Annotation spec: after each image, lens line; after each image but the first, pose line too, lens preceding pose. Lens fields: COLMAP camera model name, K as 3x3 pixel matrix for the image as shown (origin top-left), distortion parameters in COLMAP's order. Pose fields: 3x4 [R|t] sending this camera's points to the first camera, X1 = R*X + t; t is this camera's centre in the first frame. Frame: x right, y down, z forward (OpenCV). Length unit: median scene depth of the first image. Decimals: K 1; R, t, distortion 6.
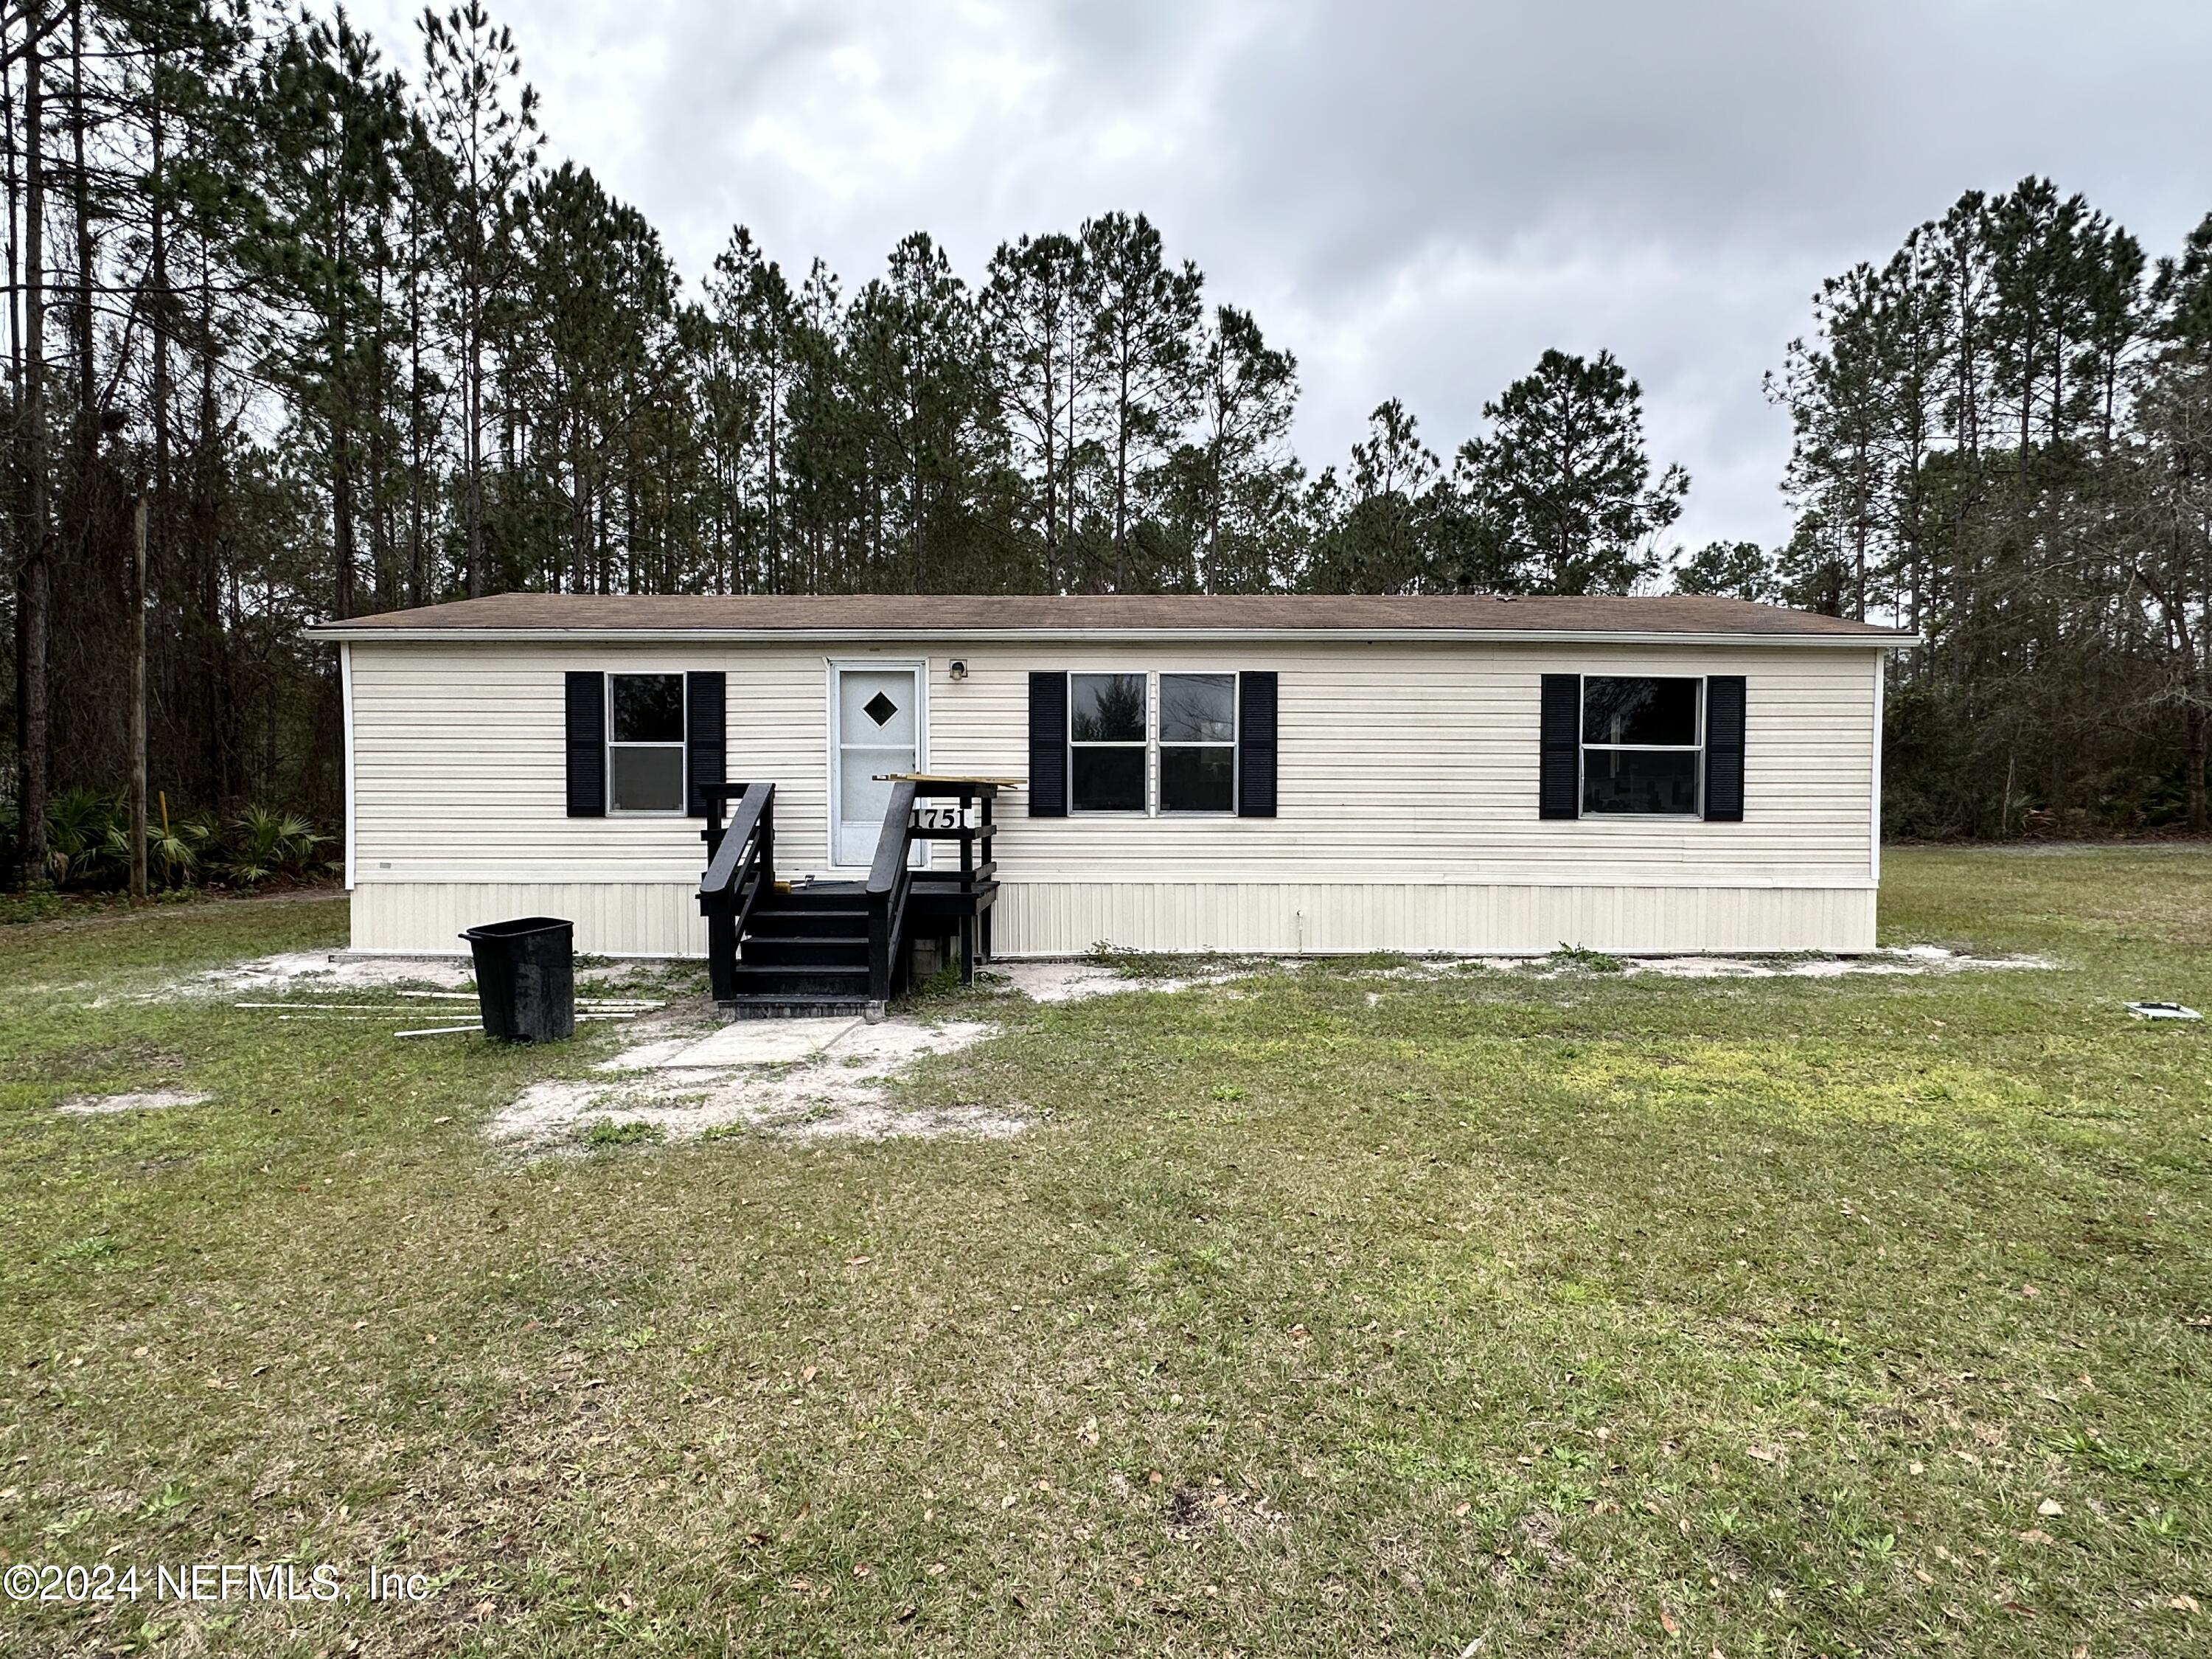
lens RADIAL K [[1199.9, 0, 1135.9], [0, 1199.9, 820.8], [0, 0, 1]] dist [-0.000721, -0.000975]
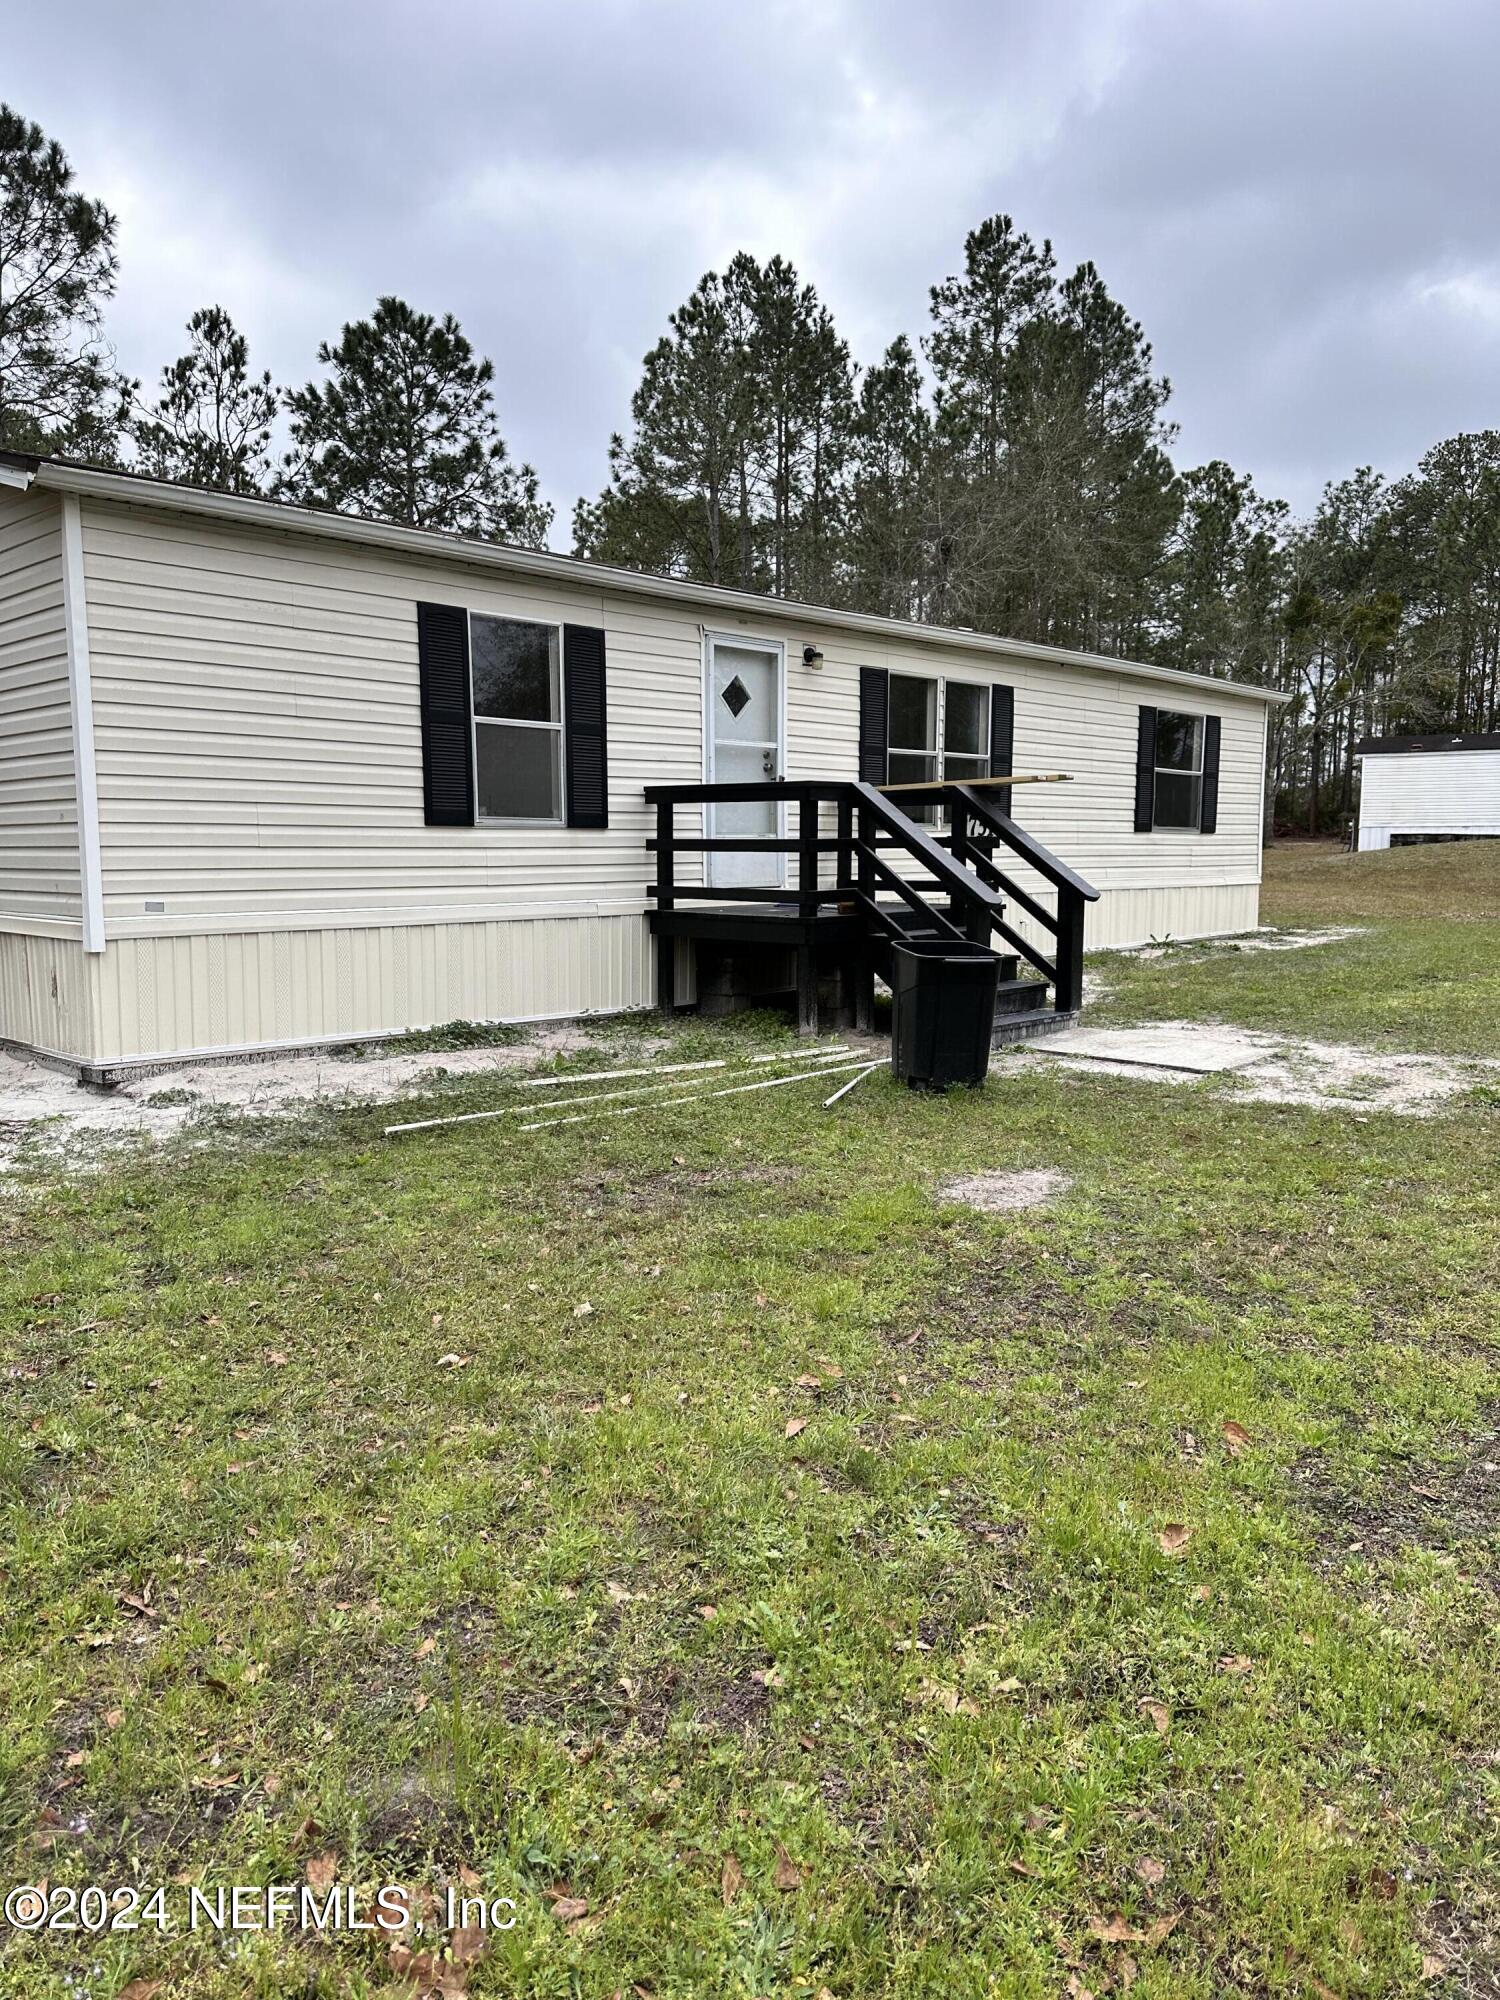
lens RADIAL K [[1387.7, 0, 750.0], [0, 1387.7, 1000.0], [0, 0, 1]] dist [0.135768, -0.227177]
pose [[0.676022, -0.085997, 0.731846, -0.317759], [0.011742, 0.994298, 0.105991, 0.004319], [-0.736788, -0.063059, 0.673177, 0.114337]]
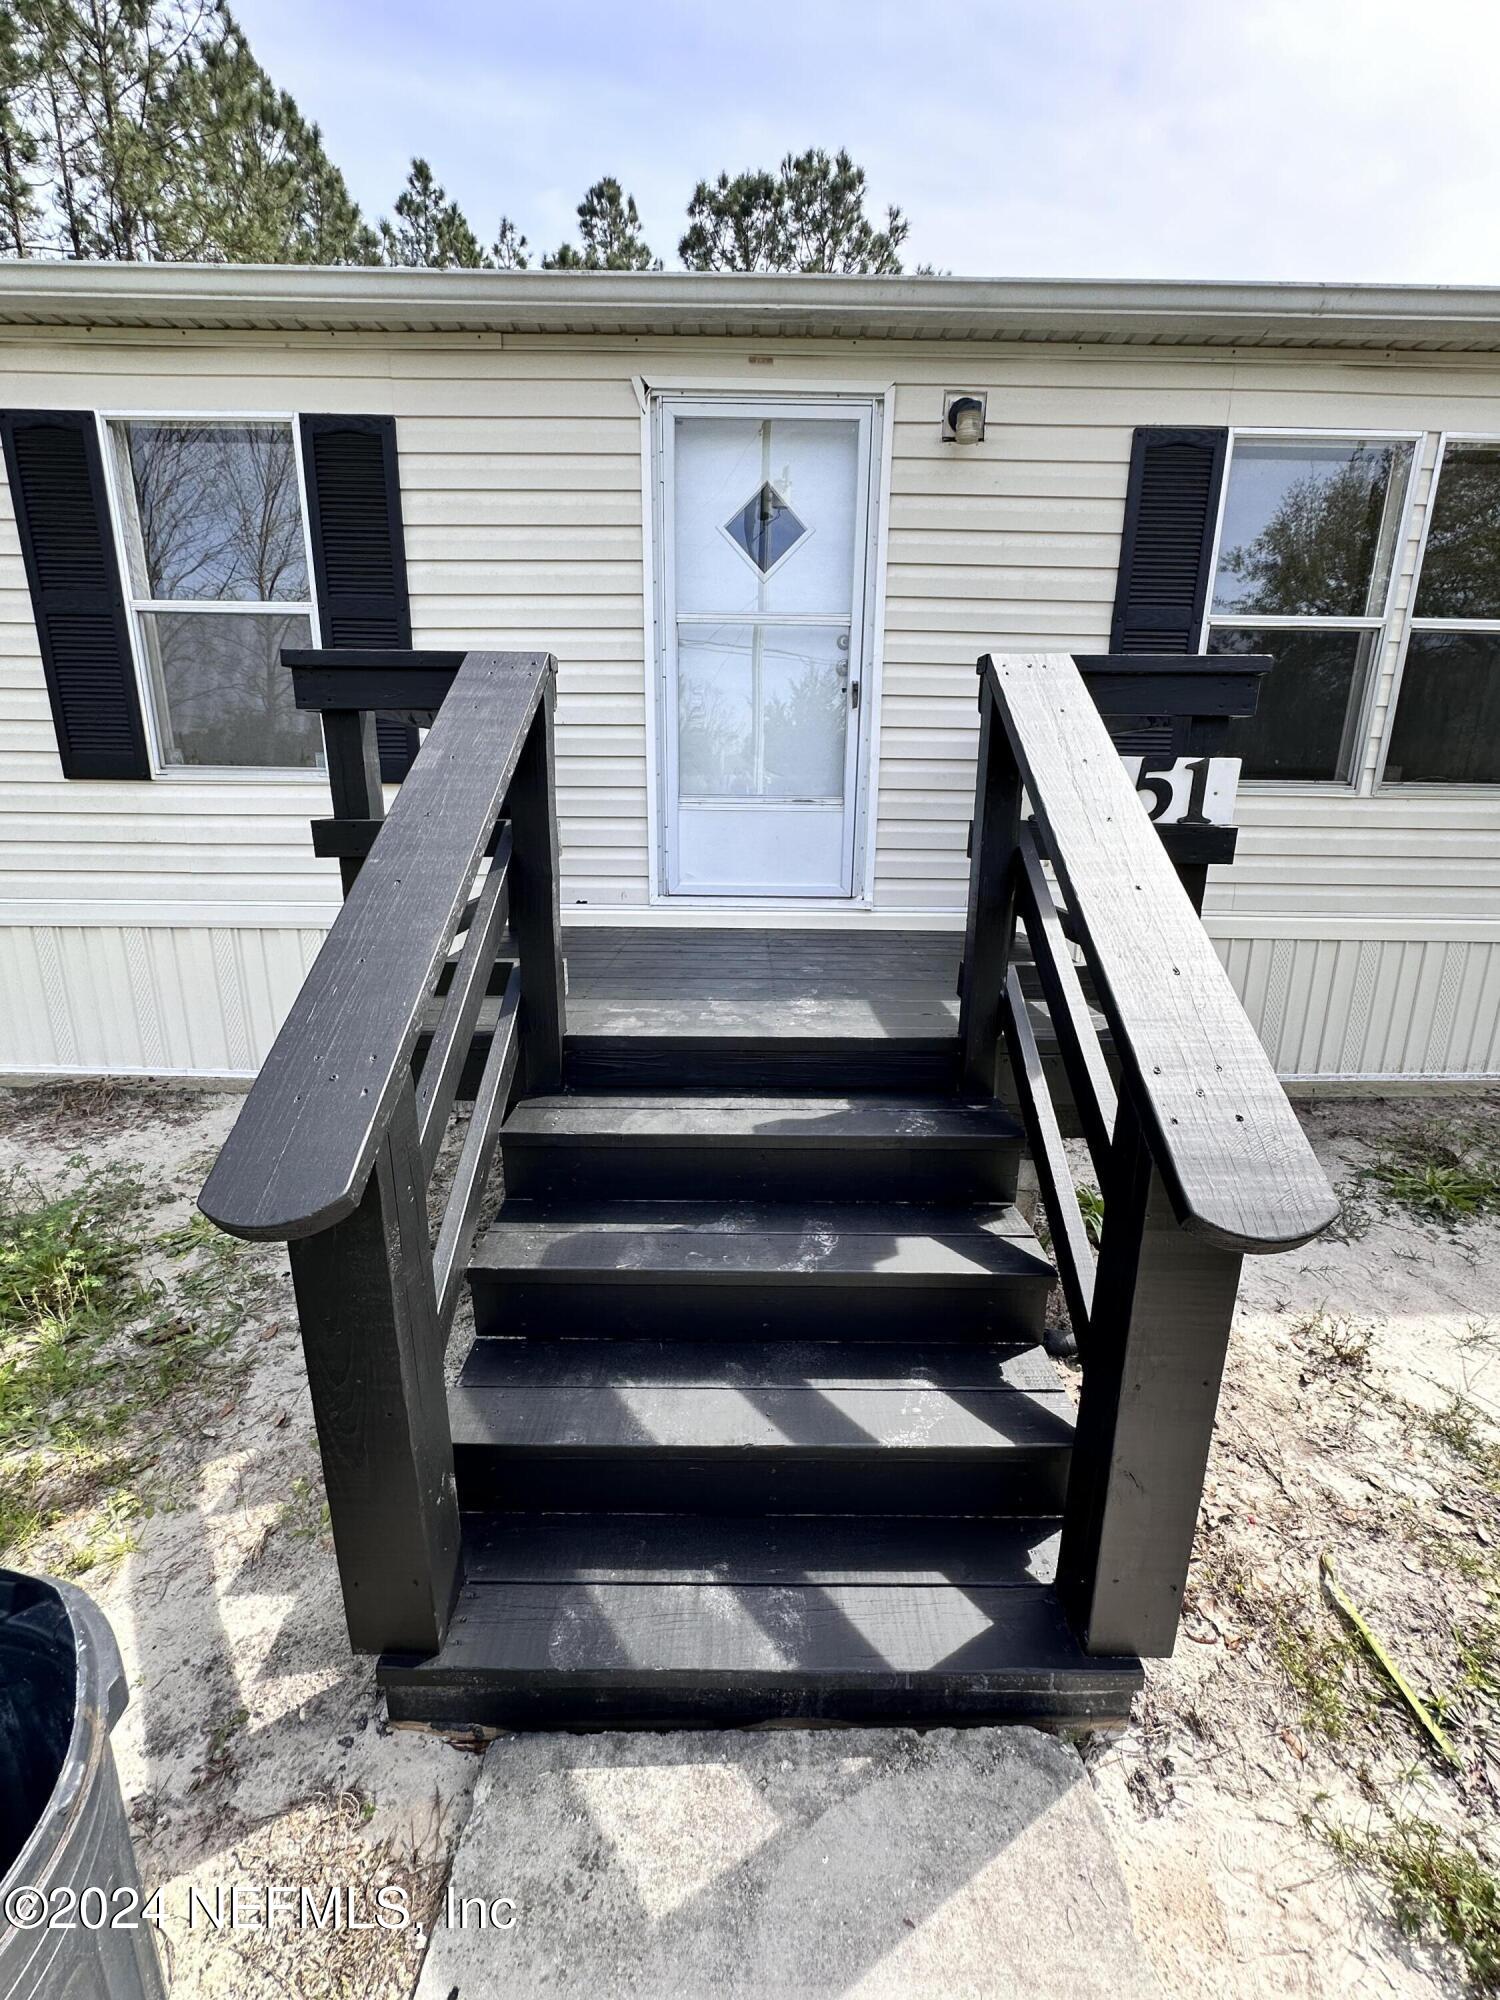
lens RADIAL K [[800.6, 0, 747.6], [0, 800.6, 1002.3], [0, 0, 1]] dist [-0.005159, 0.001505]
pose [[0.999847, 0.009344, 0.014814, -0.075982], [-0.012564, 0.971941, 0.234890, 0.001494], [-0.012203, -0.235040, 0.971909, 0.234095]]
